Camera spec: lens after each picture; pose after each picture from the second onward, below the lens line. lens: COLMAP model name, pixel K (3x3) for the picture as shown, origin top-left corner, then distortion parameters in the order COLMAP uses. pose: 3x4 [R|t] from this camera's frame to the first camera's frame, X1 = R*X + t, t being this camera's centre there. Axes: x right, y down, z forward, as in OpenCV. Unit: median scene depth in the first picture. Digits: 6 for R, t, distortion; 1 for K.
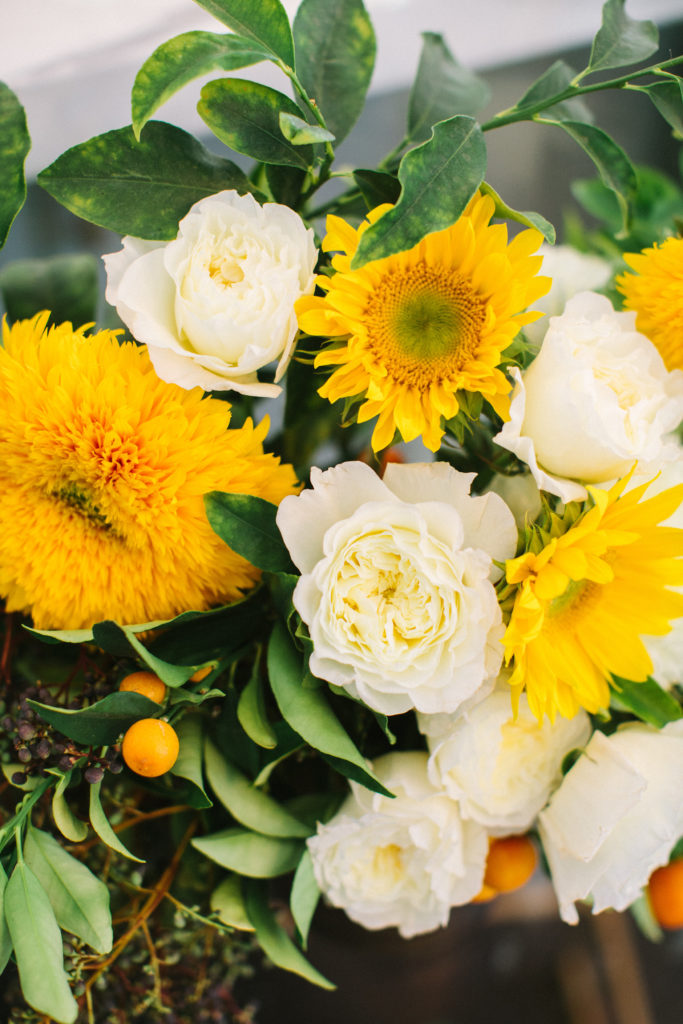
lens RADIAL K [[1544.3, 0, 341.5], [0, 1544.3, 512.0], [0, 0, 1]] dist [-0.222690, 0.130000]
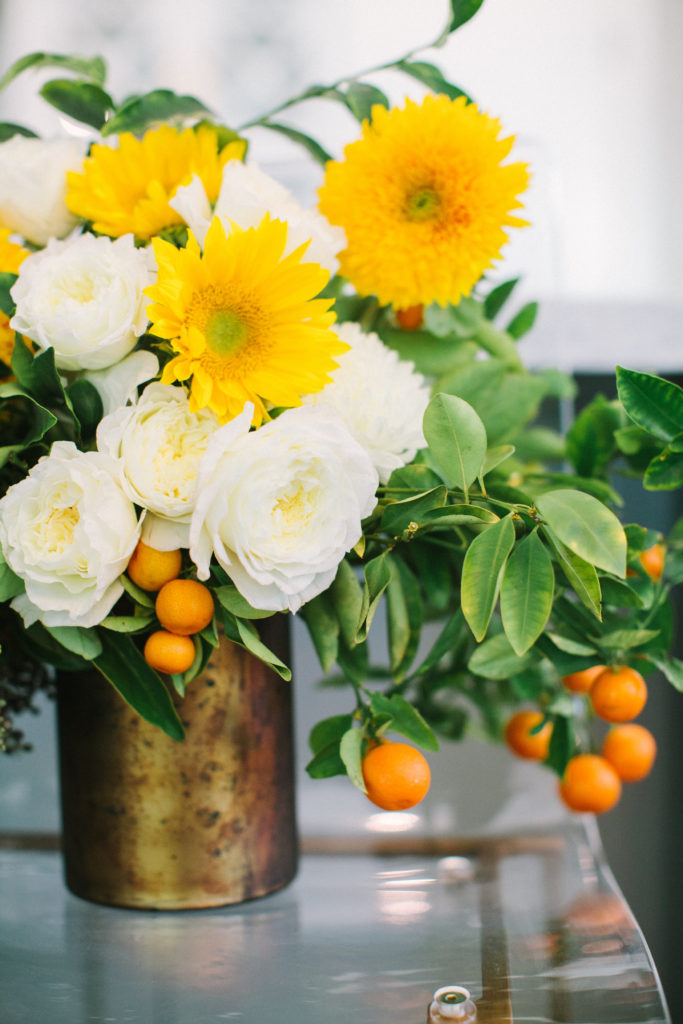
lens RADIAL K [[1544.3, 0, 341.5], [0, 1544.3, 512.0], [0, 0, 1]] dist [-0.222690, 0.130000]
pose [[0.981123, -0.011533, -0.193041, 0.498918], [-0.114949, 0.767956, -0.630103, 0.993416], [0.155514, 0.640399, 0.752134, 0.140435]]
